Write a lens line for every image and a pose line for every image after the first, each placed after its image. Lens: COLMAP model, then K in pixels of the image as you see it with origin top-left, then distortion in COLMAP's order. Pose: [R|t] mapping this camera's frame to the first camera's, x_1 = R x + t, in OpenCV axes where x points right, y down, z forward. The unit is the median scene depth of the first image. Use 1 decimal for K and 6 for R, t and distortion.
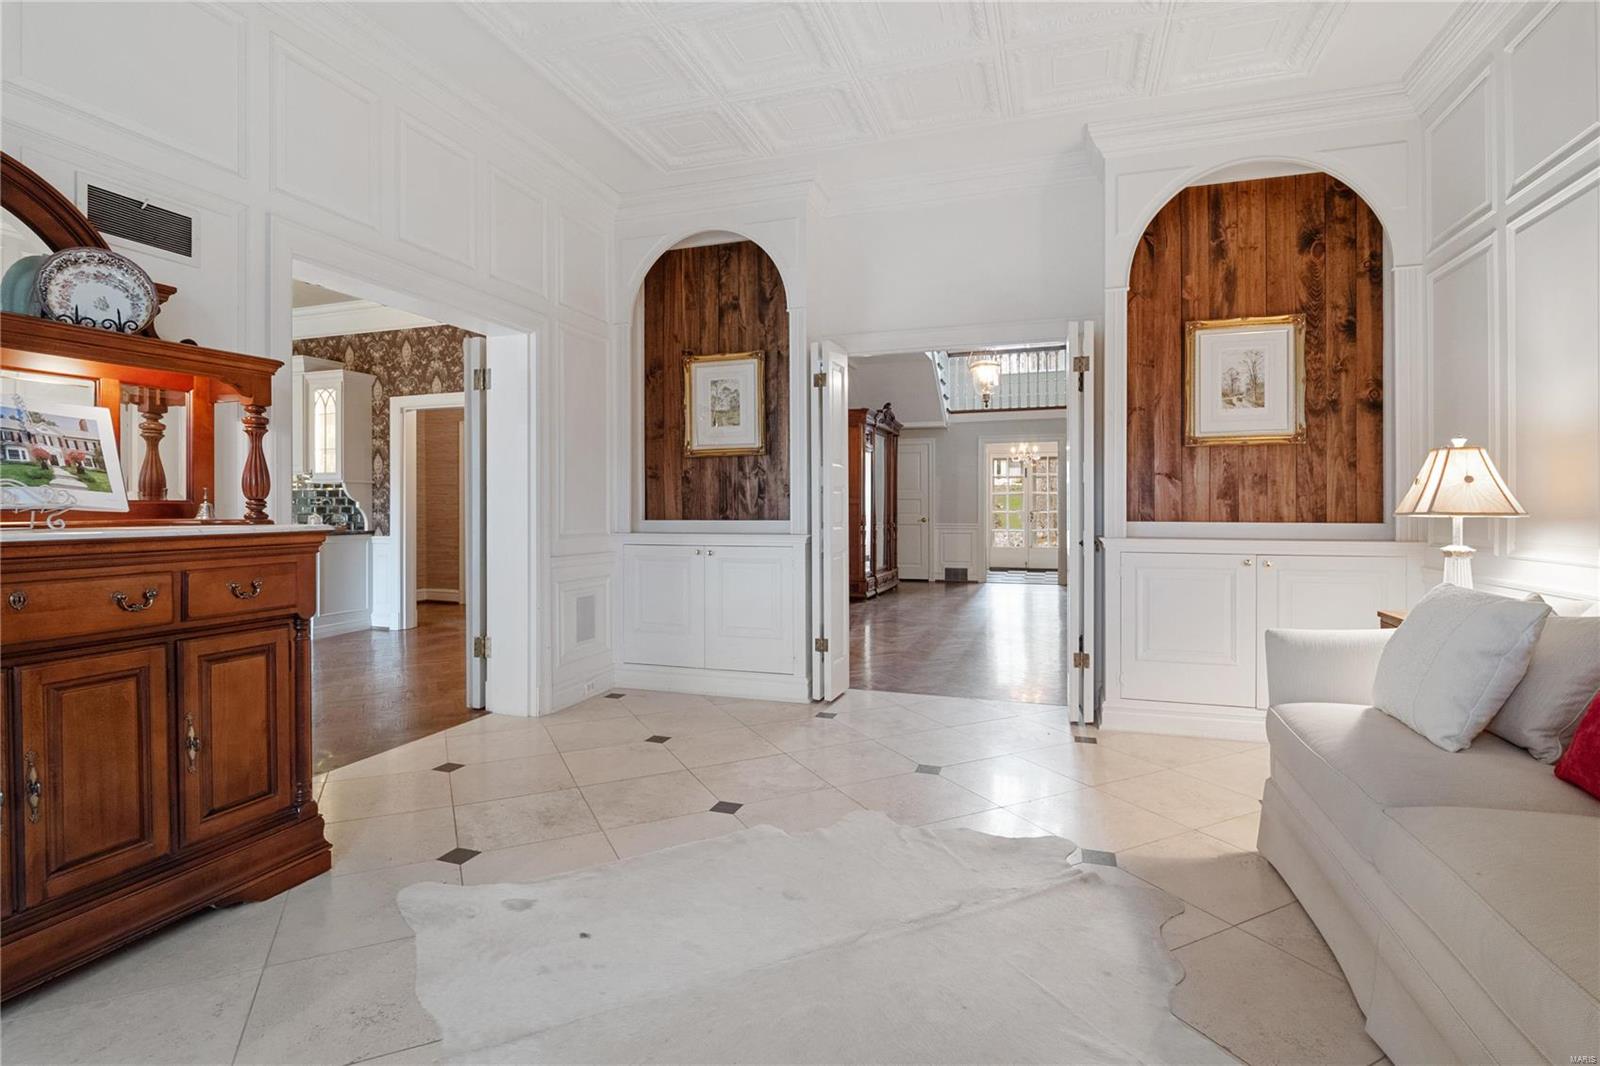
lens RADIAL K [[759.3, 0, 805.3], [0, 759.3, 521.2], [0, 0, 1]] dist [0.005392, -0.002142]
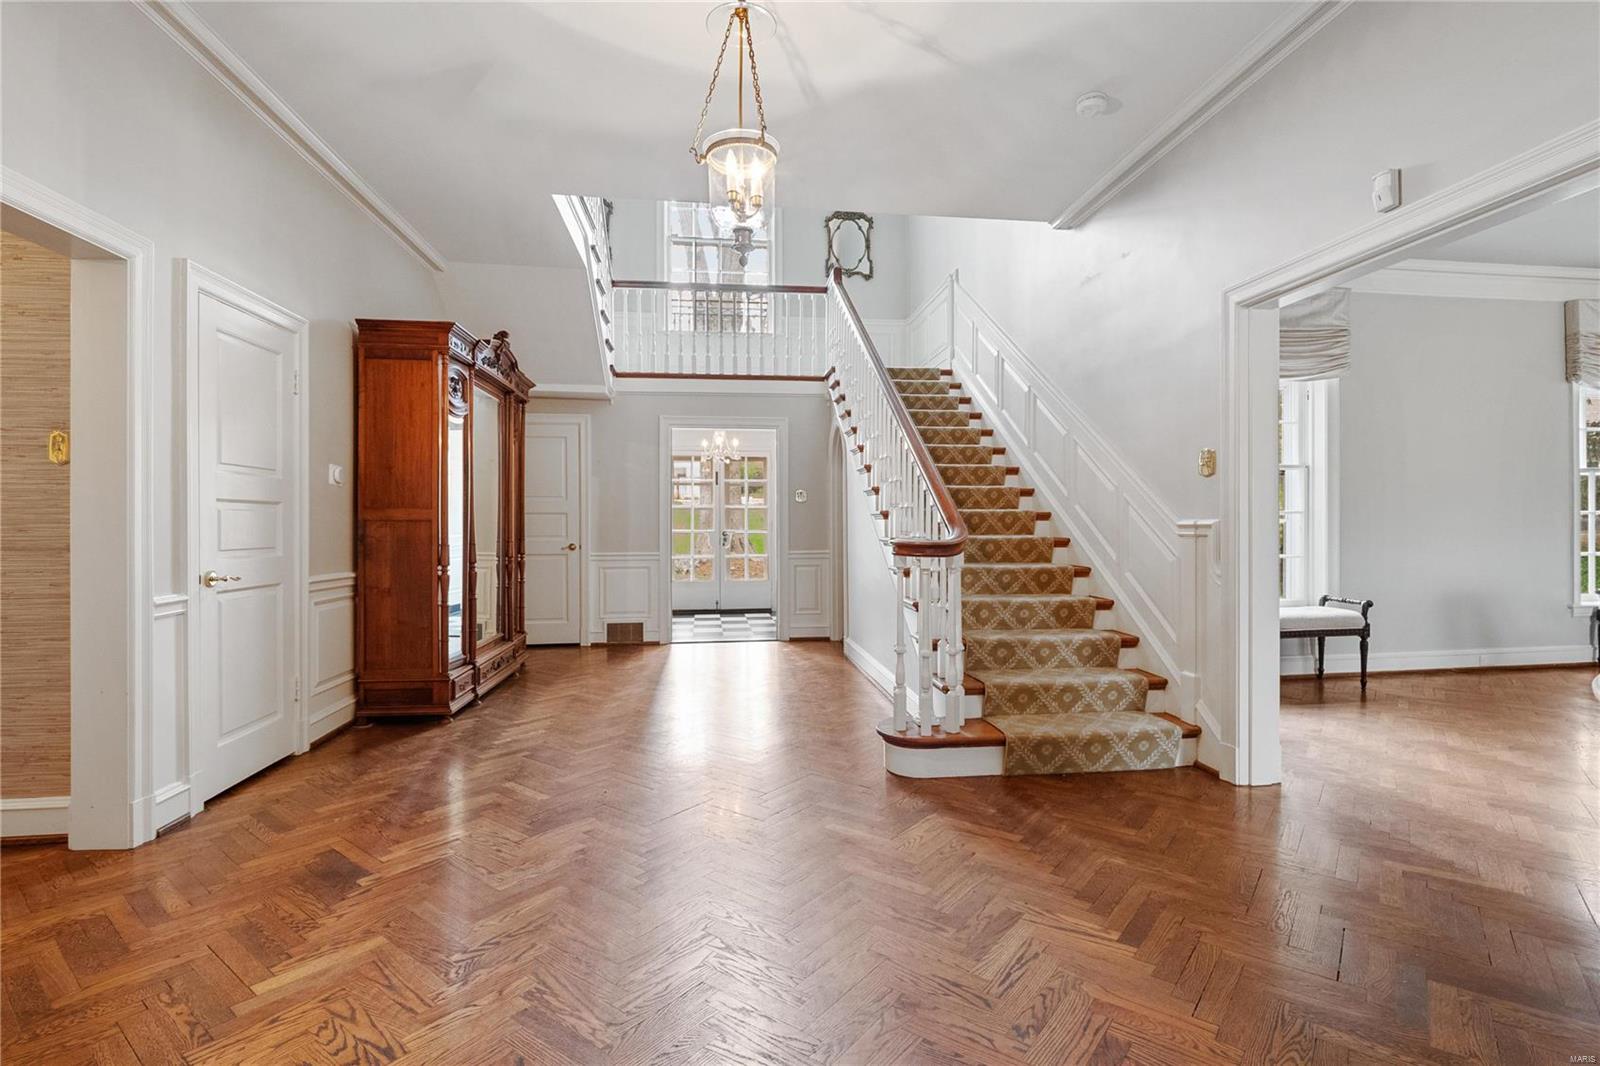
lens RADIAL K [[759.3, 0, 807.1], [0, 759.3, 529.2], [0, 0, 1]] dist [0.005392, -0.002142]
pose [[0.897308, 0.000408, 0.441405, 0.060294], [0.004781, 0.999932, -0.010643, -0.009219], [-0.441379, 0.011660, 0.897245, 0.395775]]
